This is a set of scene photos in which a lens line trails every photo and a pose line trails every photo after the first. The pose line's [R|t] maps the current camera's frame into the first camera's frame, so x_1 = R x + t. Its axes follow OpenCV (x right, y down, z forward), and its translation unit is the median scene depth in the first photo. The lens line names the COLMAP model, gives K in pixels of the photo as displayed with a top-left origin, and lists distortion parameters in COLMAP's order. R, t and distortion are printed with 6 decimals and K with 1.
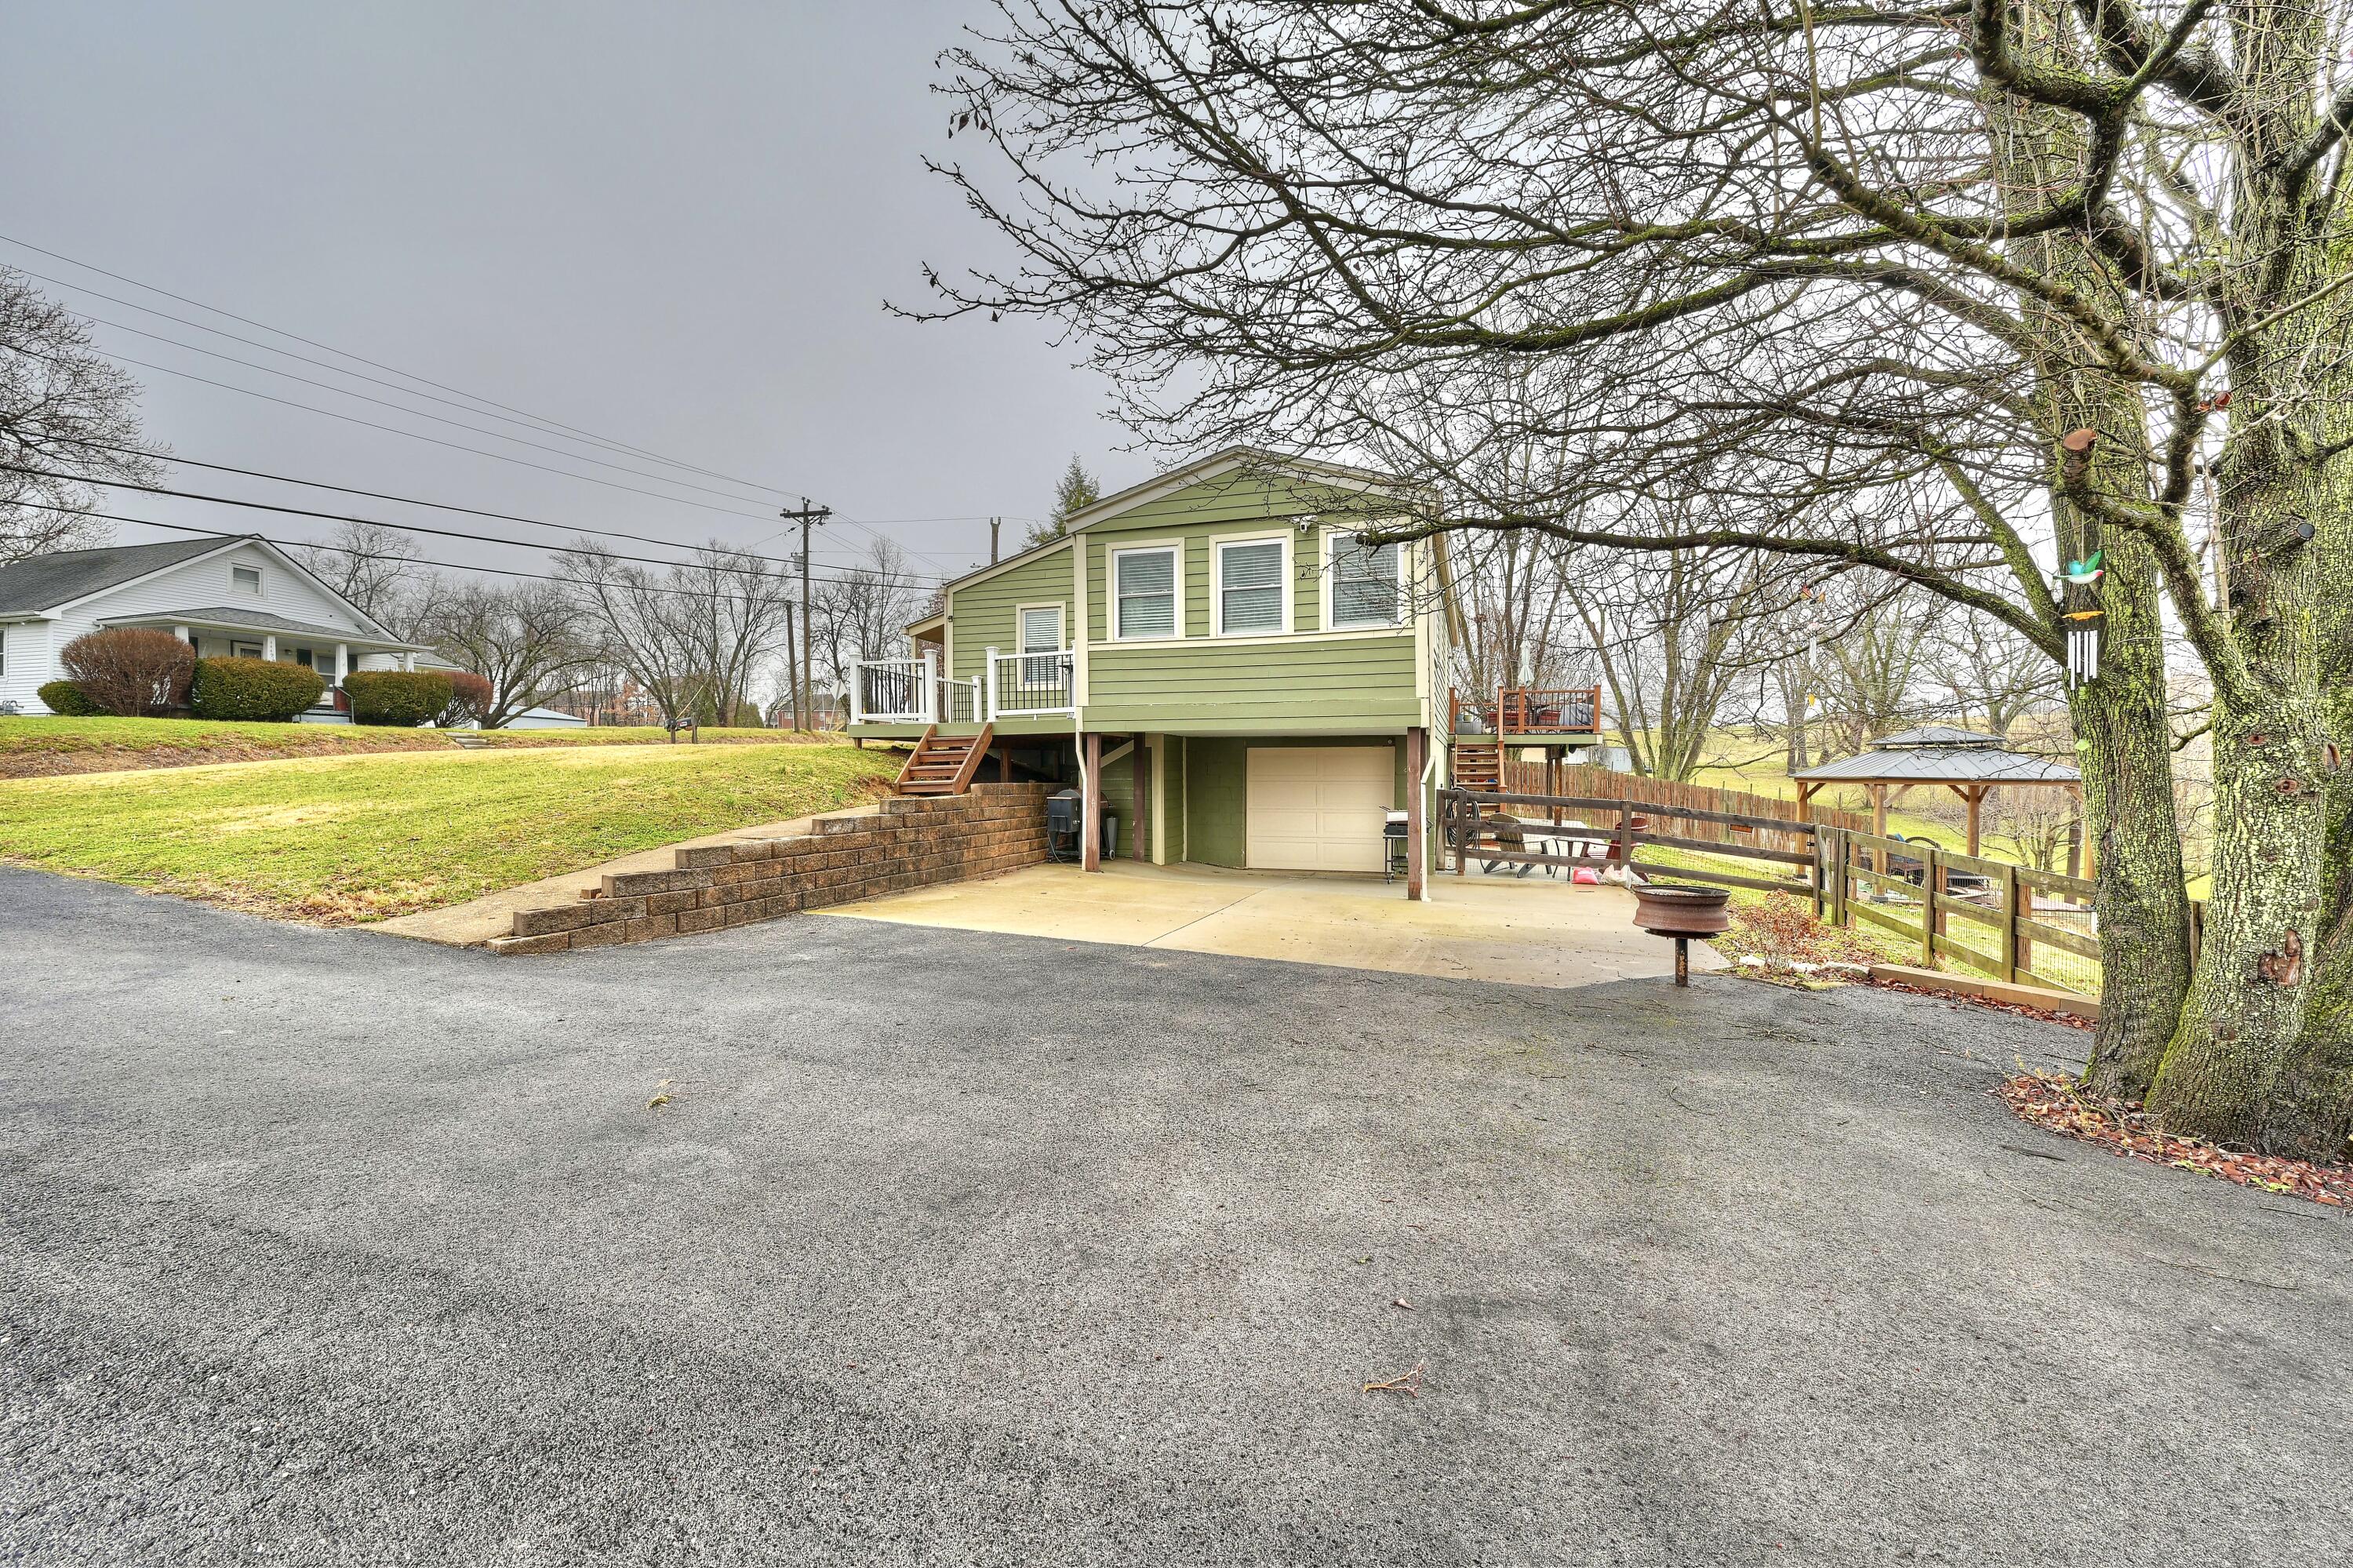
lens RADIAL K [[924.1, 0, 1178.4], [0, 924.1, 774.7], [0, 0, 1]] dist [0.001216, -0.000304]
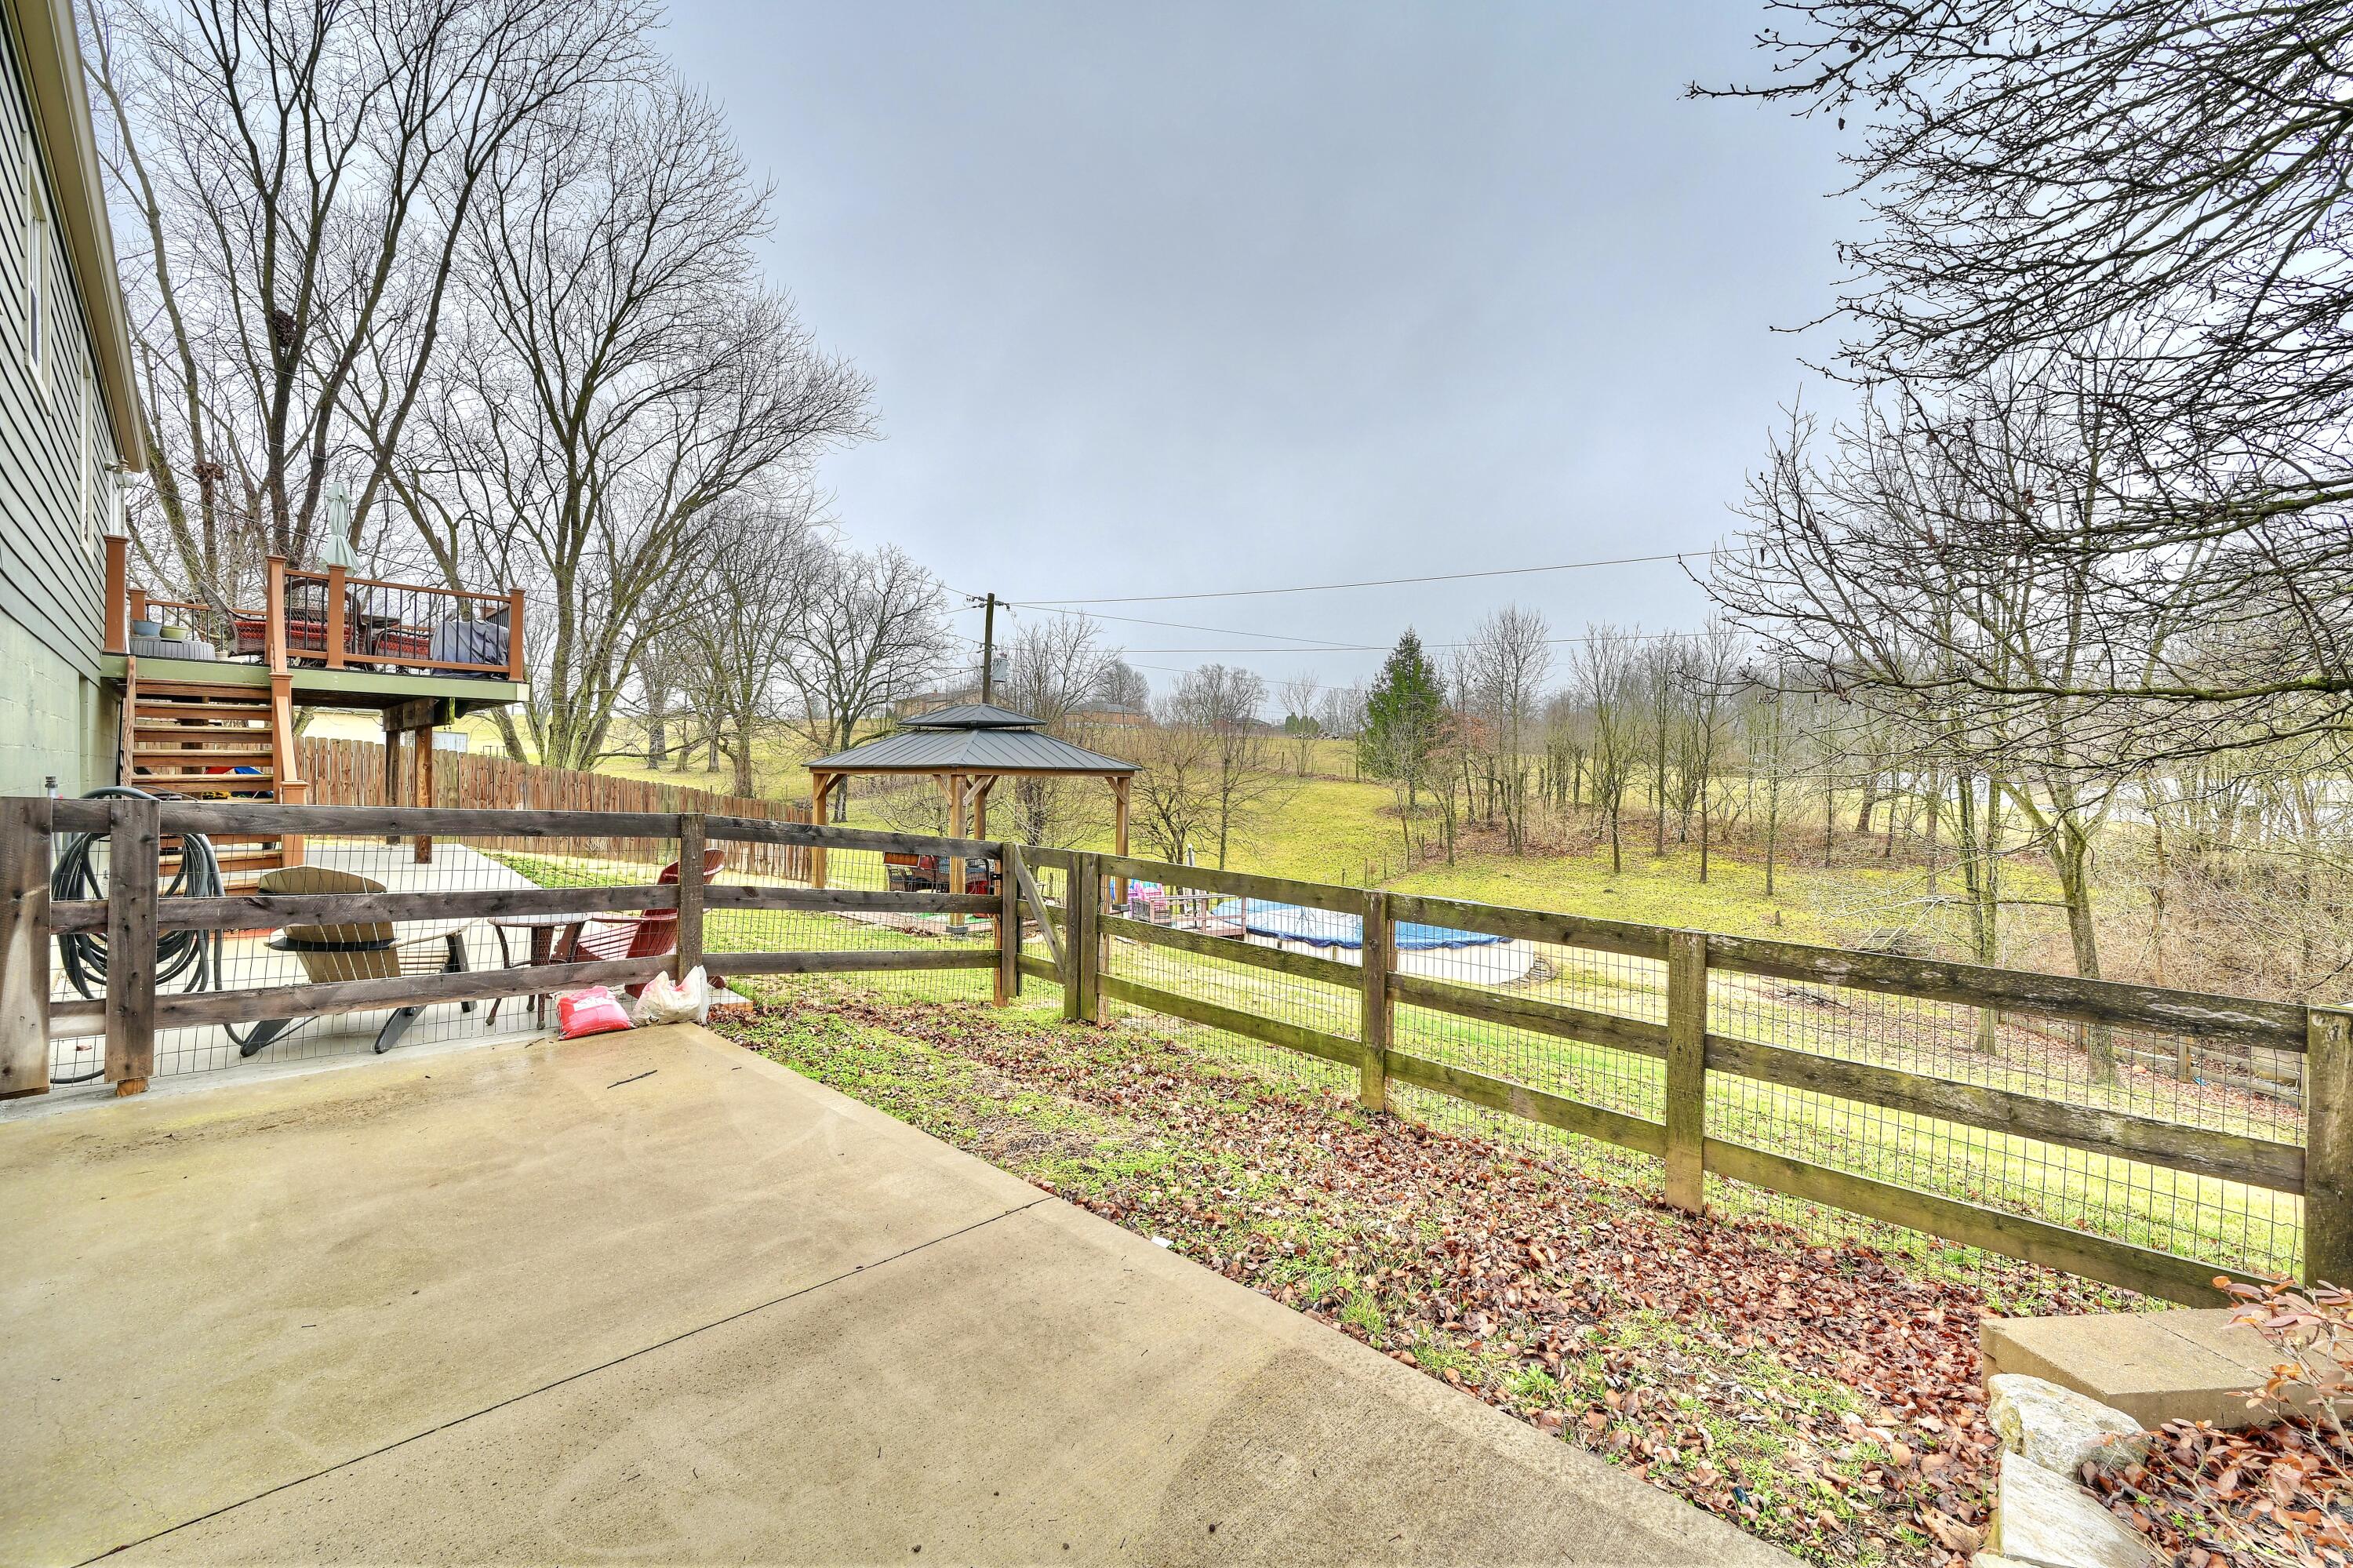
lens RADIAL K [[924.1, 0, 1173.7], [0, 924.1, 779.4], [0, 0, 1]] dist [0.001216, -0.000304]
pose [[0.432672, -0.006898, 0.901525, 0.186094], [-0.004317, 0.999943, 0.009723, 0.006270], [-0.901541, -0.008099, 0.432617, 0.580106]]
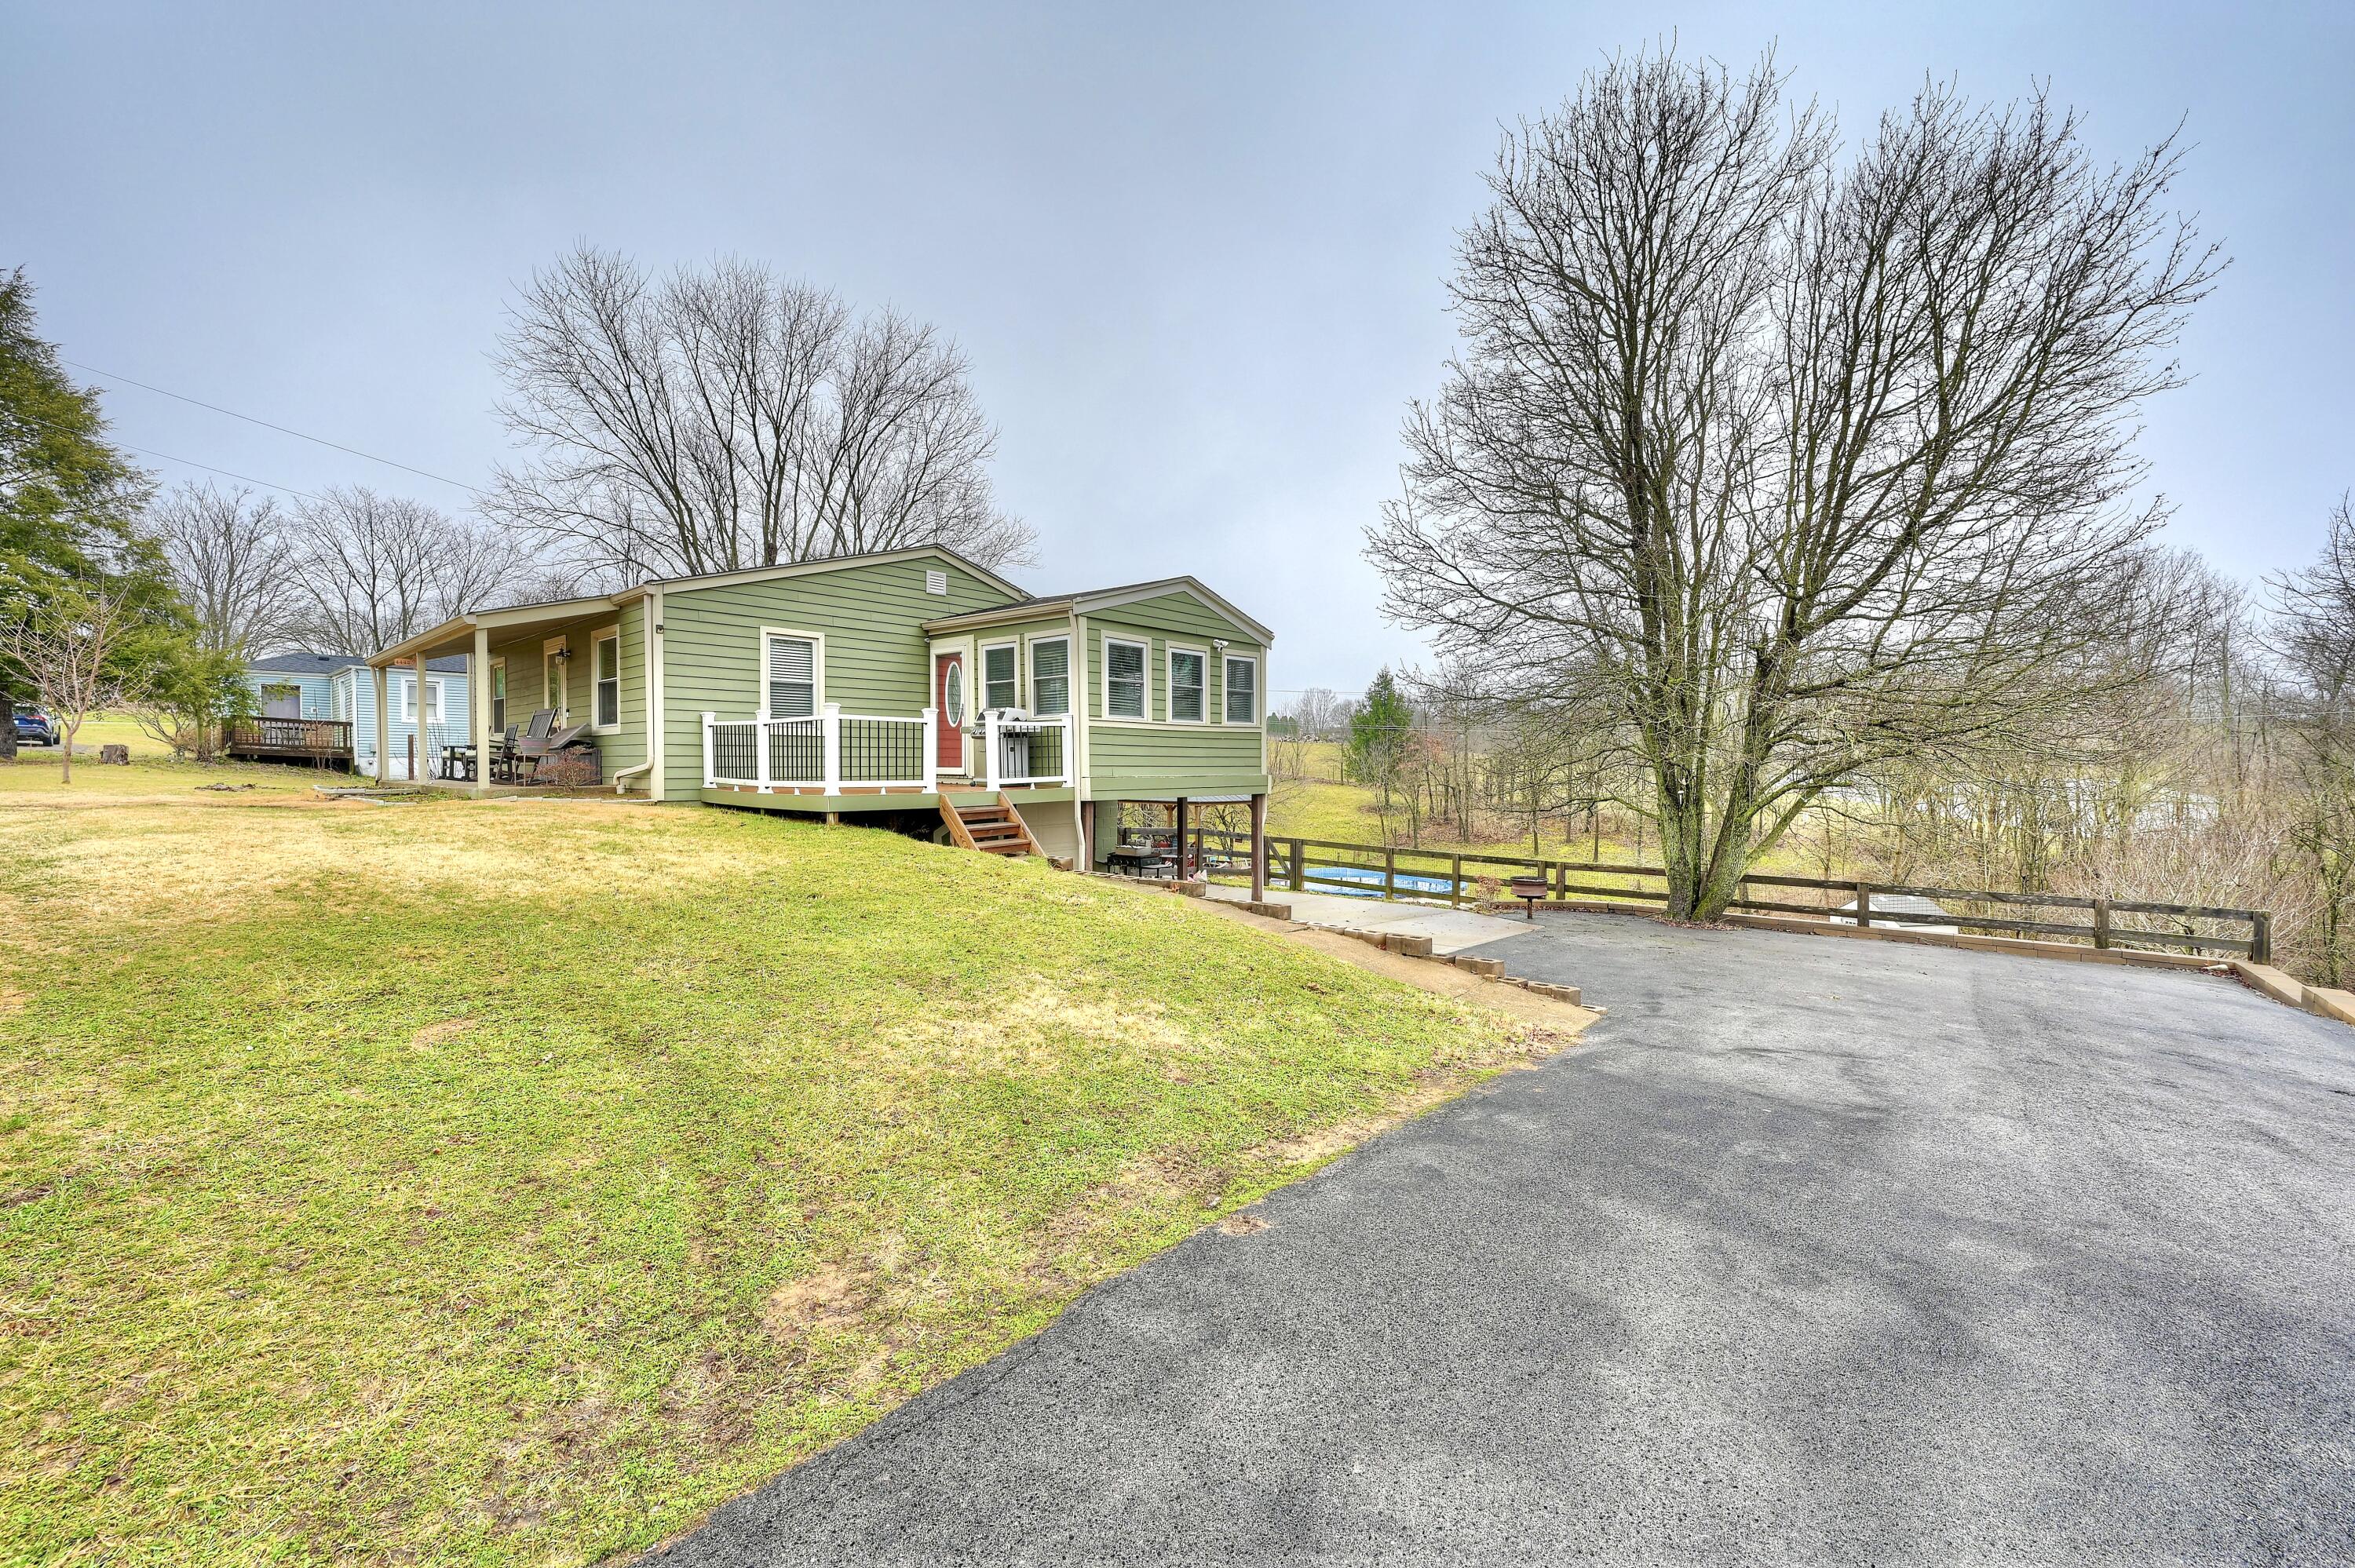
lens RADIAL K [[924.7, 0, 1178.0], [0, 924.7, 774.7], [0, 0, 1]] dist [0.001216, -0.000304]
pose [[0.400646, -0.011796, 0.916157, -0.883632], [-0.003061, 0.999894, 0.014213, -0.077729], [-0.916228, -0.008499, 0.400567, 0.393645]]
